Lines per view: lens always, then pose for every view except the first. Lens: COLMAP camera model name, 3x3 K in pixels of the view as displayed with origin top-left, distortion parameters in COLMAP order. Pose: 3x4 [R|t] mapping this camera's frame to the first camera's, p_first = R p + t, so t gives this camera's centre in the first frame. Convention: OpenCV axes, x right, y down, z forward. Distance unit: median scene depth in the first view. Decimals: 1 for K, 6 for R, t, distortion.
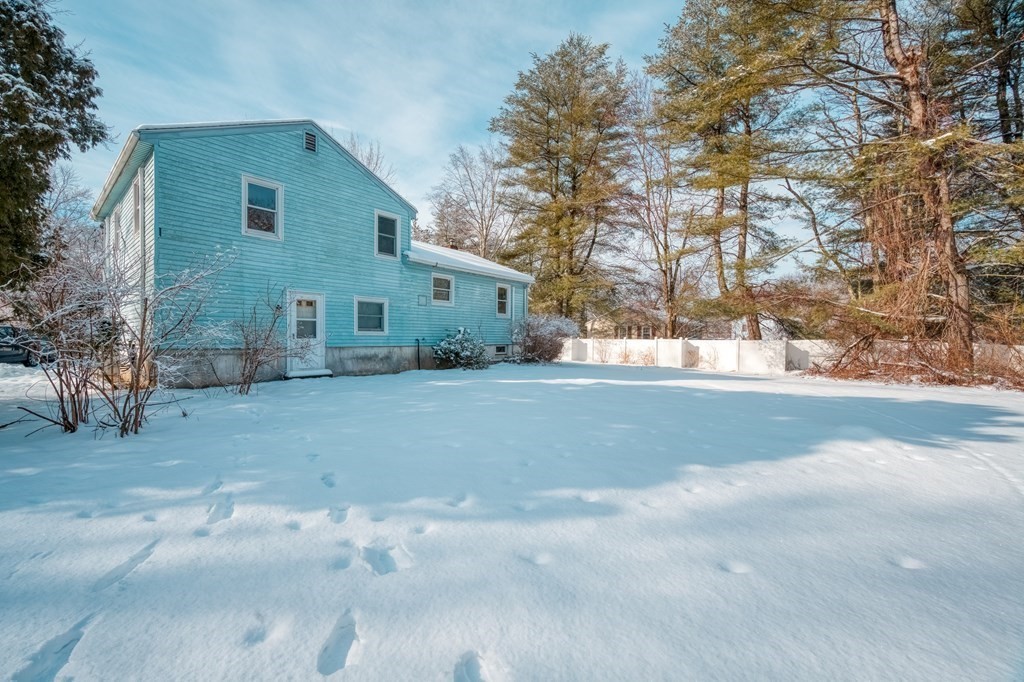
lens RADIAL K [[401.5, 0, 507.8], [0, 401.5, 343.3], [0, 0, 1]] dist [-0.010045, -0.000268]
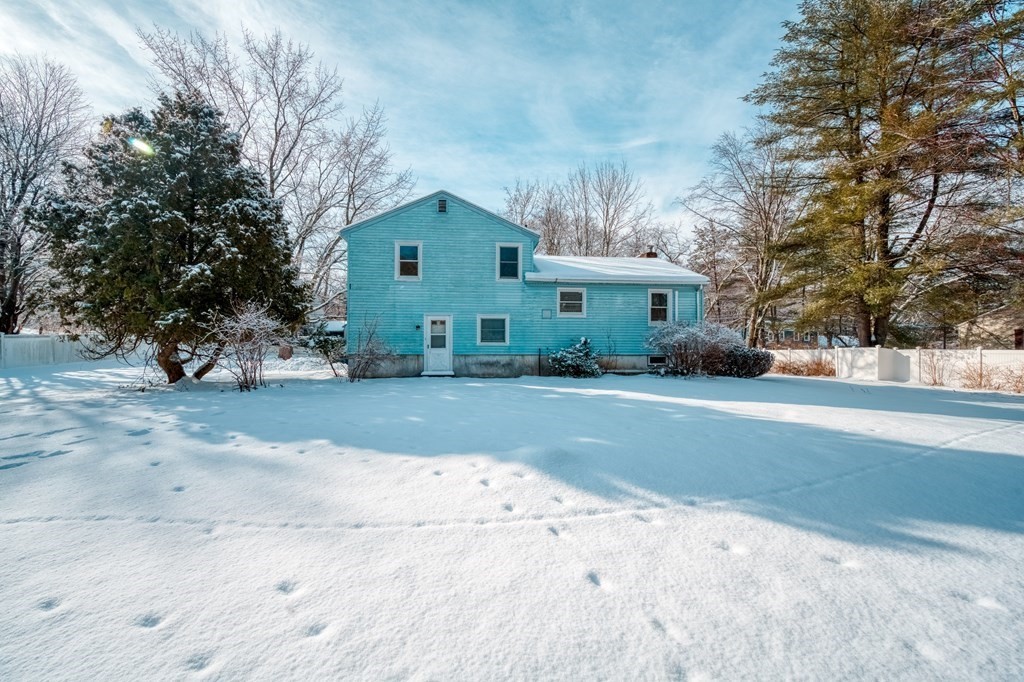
lens RADIAL K [[401.5, 0, 507.8], [0, 401.5, 343.3], [0, 0, 1]] dist [-0.010045, -0.000268]
pose [[0.725783, -0.012077, -0.687818, 0.529904], [-0.008586, 0.999609, -0.026611, 0.005275], [0.687870, 0.025220, 0.725395, 0.137986]]
